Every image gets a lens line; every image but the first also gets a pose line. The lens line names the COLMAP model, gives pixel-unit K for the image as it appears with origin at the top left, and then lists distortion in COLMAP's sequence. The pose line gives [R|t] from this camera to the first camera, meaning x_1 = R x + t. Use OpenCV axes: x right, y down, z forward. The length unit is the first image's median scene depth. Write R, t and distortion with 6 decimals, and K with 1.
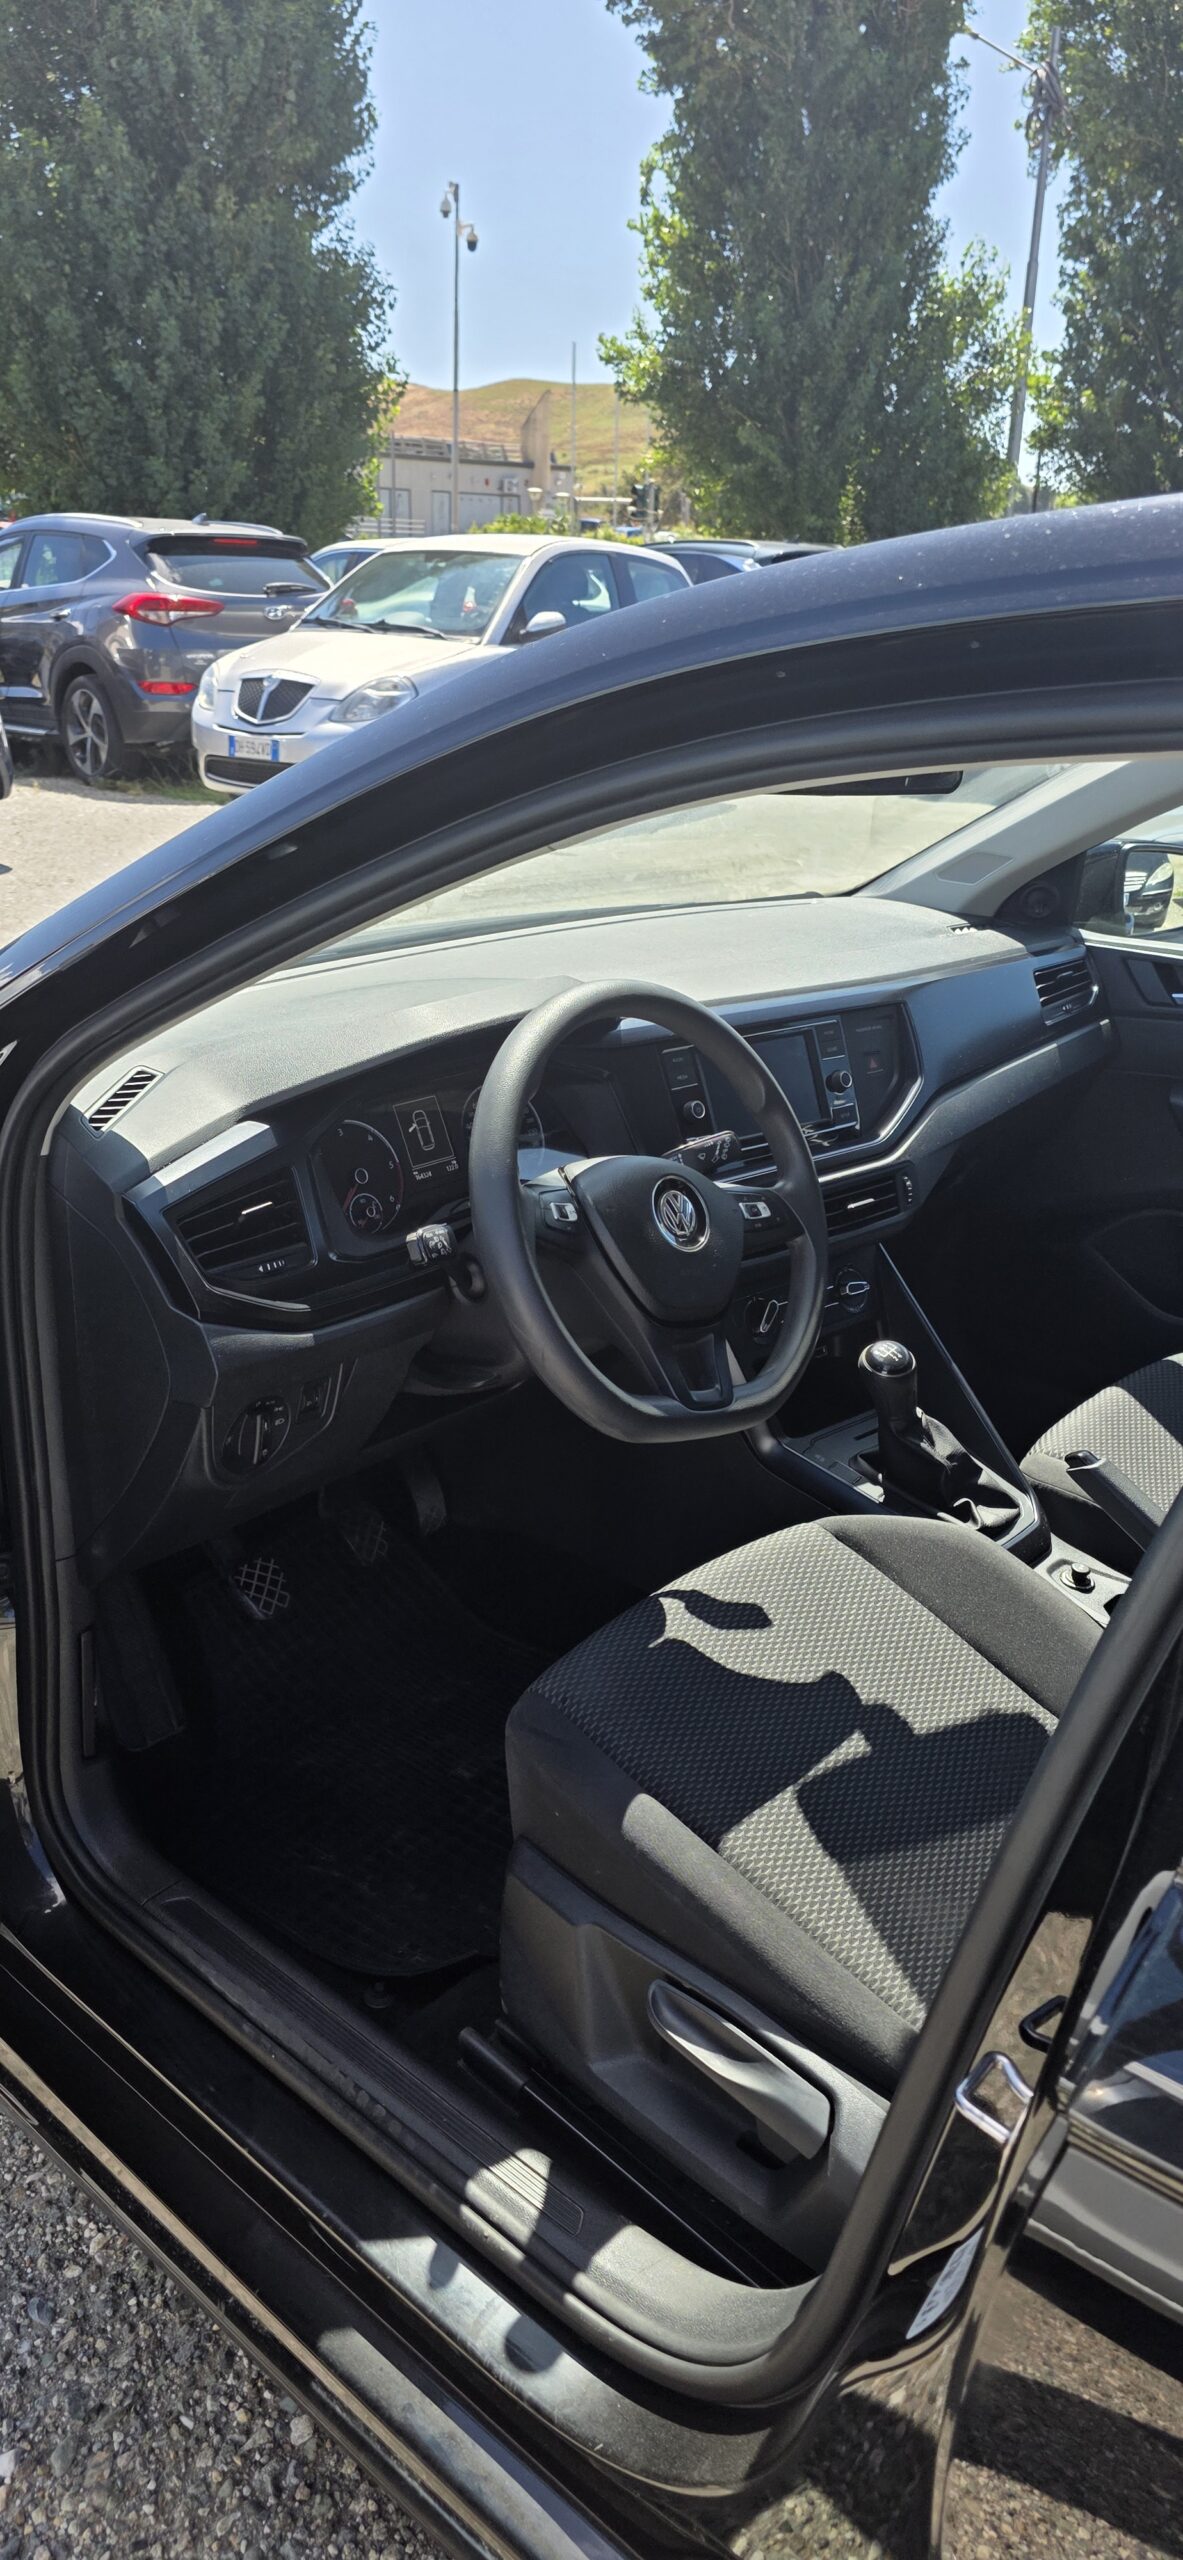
lens RADIAL K [[1630.7, 0, 593.3], [0, 1630.7, 1276.5], [0, 0, 1]] dist [-0.001461, -0.004954]
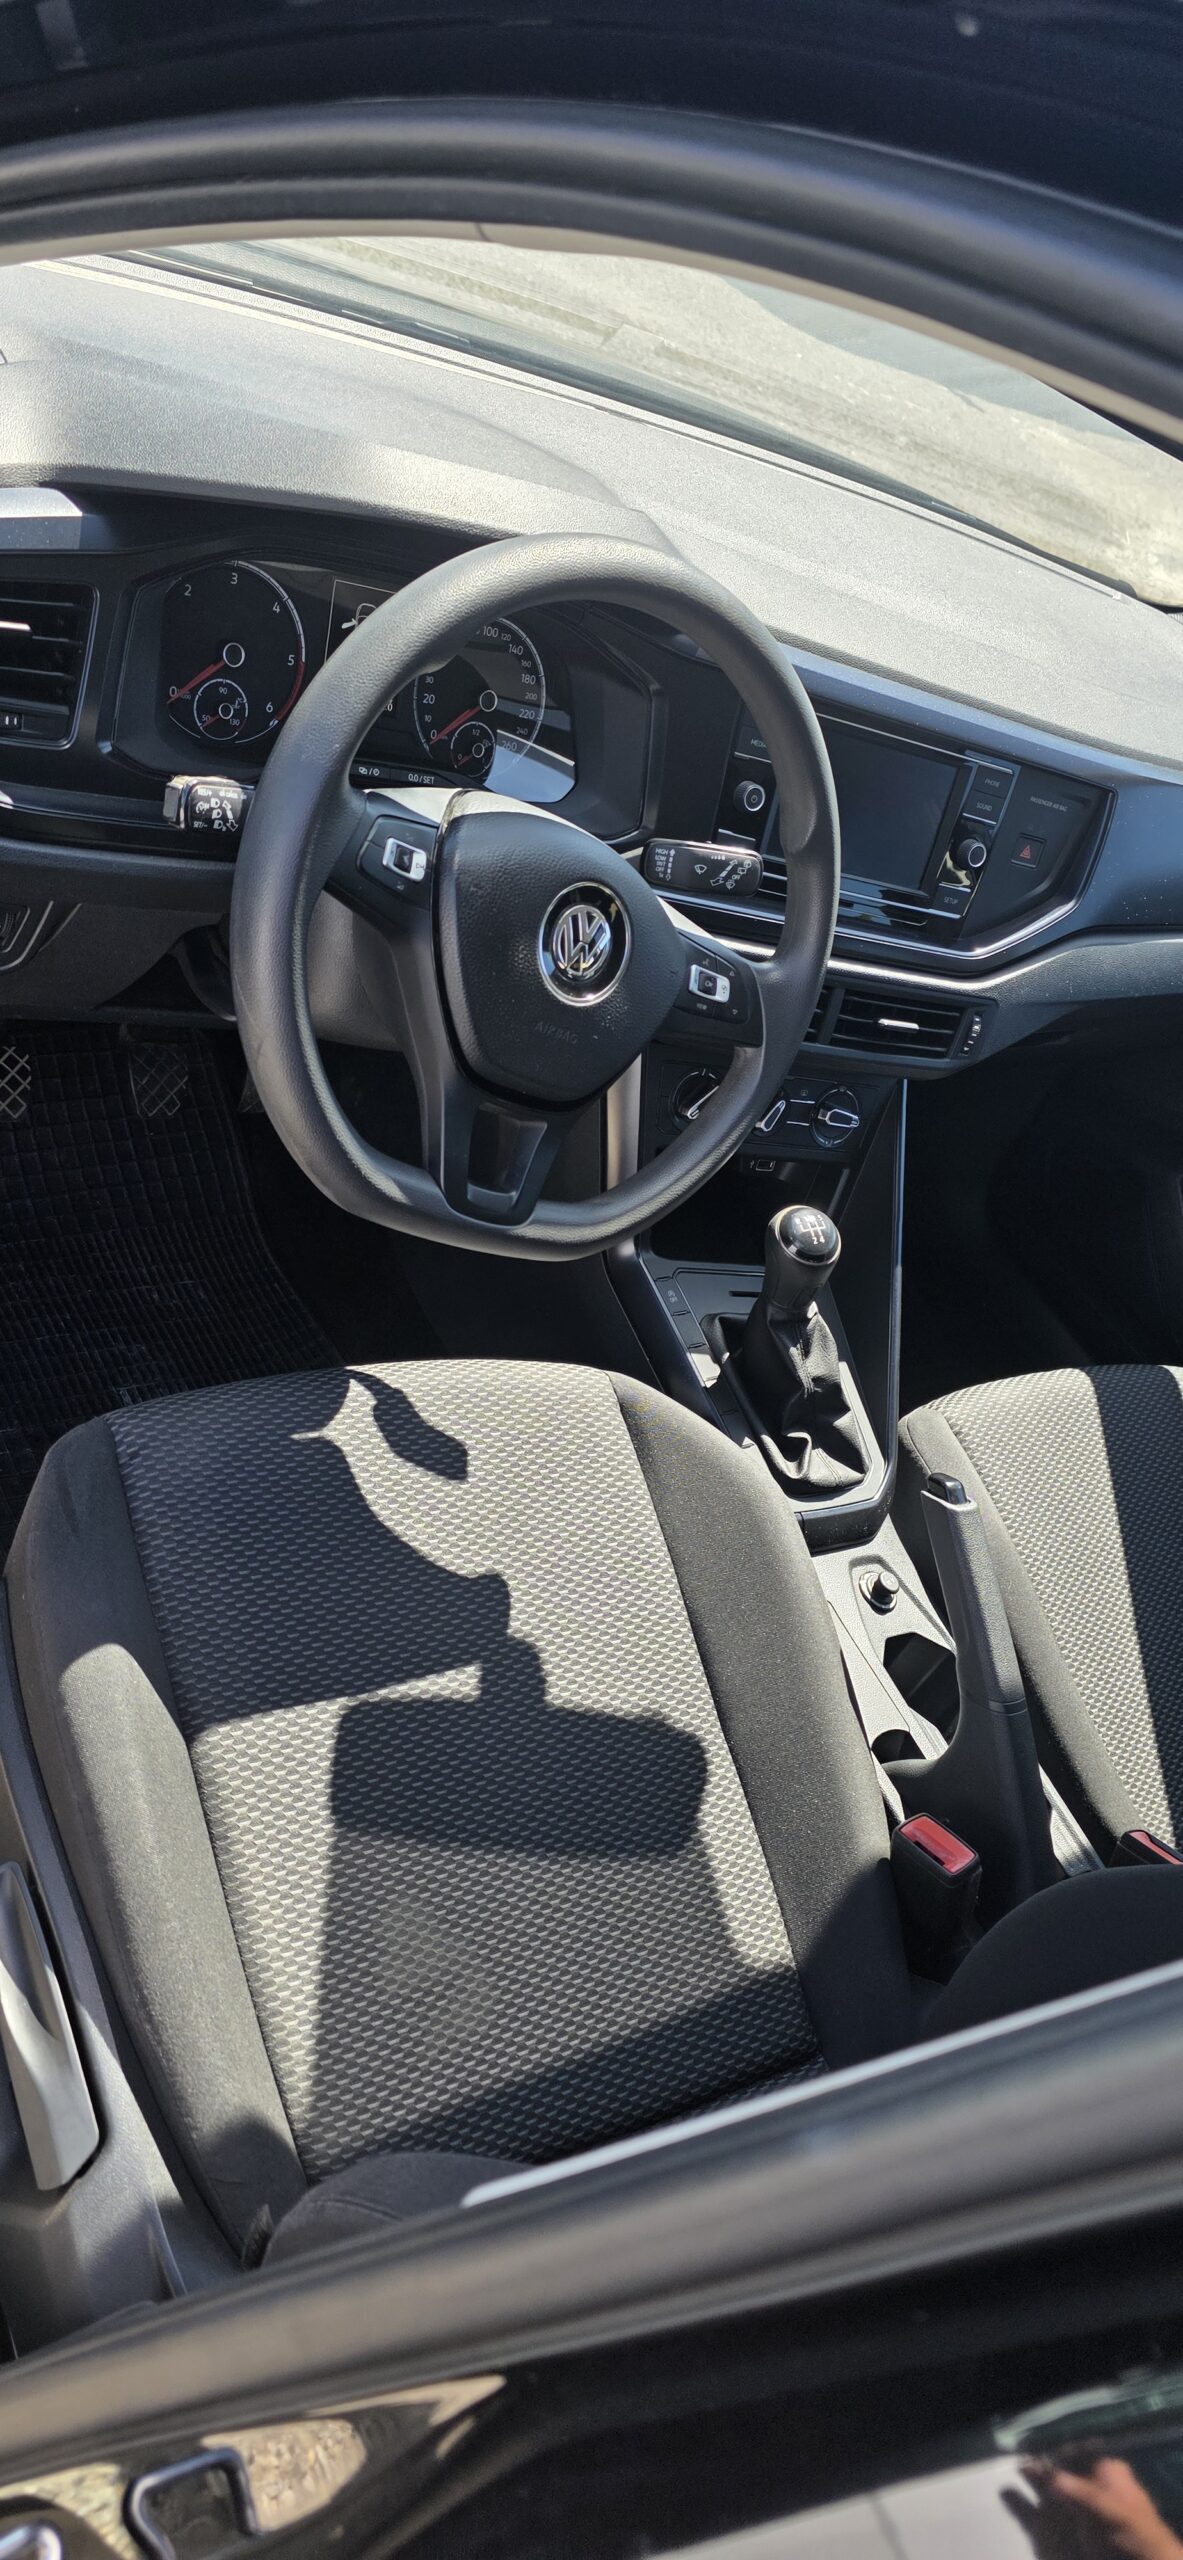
lens RADIAL K [[1630.7, 0, 589.6], [0, 1630.7, 1280.2], [0, 0, 1]] dist [-0.001461, -0.004954]
pose [[0.875293, 0.483355, 0.015179, 0.104480], [-0.468449, 0.839670, 0.274791, -0.099986], [0.120077, -0.247633, 0.961384, 0.304819]]
